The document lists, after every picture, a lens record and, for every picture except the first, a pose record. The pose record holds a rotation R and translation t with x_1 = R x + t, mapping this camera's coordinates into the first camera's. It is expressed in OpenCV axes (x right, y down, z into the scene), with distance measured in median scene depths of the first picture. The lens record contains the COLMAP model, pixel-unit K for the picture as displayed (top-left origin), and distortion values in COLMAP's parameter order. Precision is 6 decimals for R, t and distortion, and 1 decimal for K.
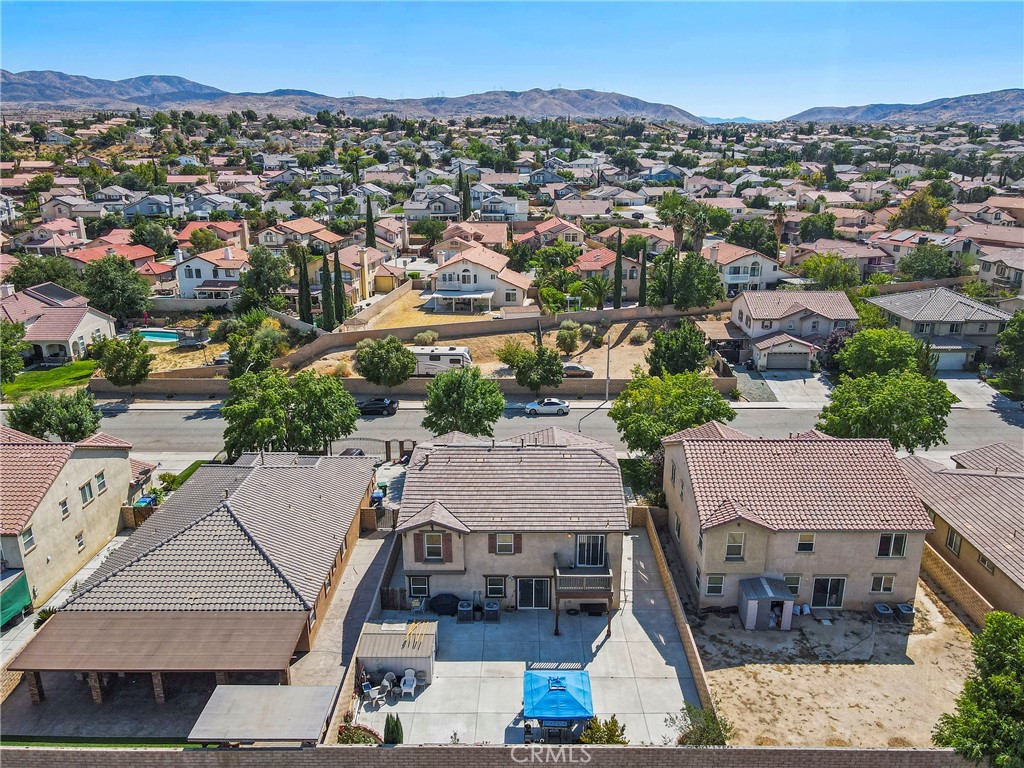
lens RADIAL K [[762.6, 0, 525.2], [0, 762.6, 380.4], [0, 0, 1]] dist [0.003355, 0.014379]
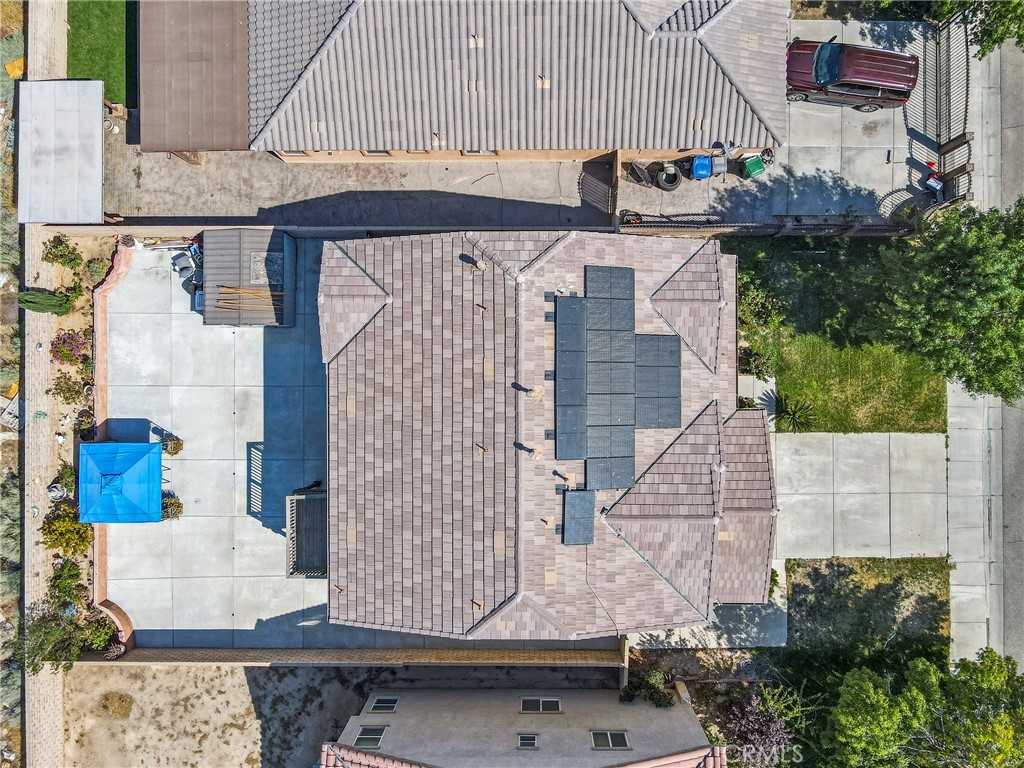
lens RADIAL K [[762.6, 0, 525.2], [0, 762.6, 380.4], [0, 0, 1]] dist [0.003355, 0.014379]
pose [[0.001492, 0.999996, -0.002462, -0.055760], [-0.275463, 0.002777, 0.961308, -0.427866], [0.961310, -0.000756, 0.275466, 0.965043]]
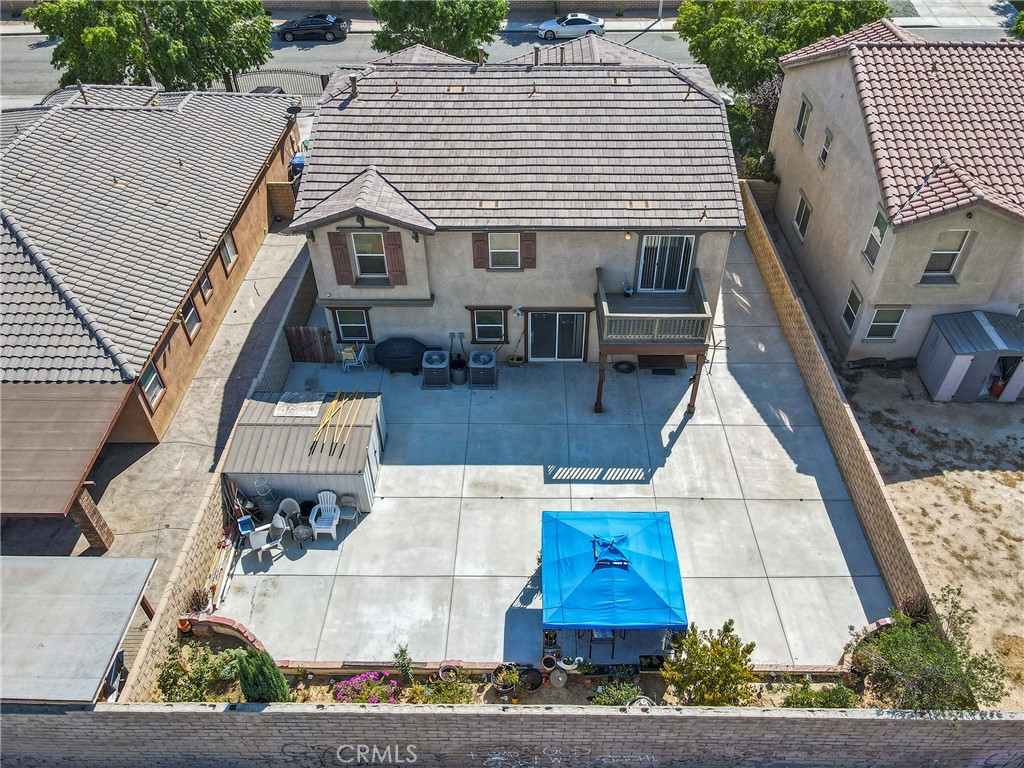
lens RADIAL K [[762.6, 0, 525.2], [0, 762.6, 380.4], [0, 0, 1]] dist [0.003355, 0.014379]
pose [[0.999928, 0.001088, -0.011929, -0.005600], [0.003883, 0.912658, 0.408707, 0.079742], [0.011332, -0.408724, 0.912588, 0.481458]]
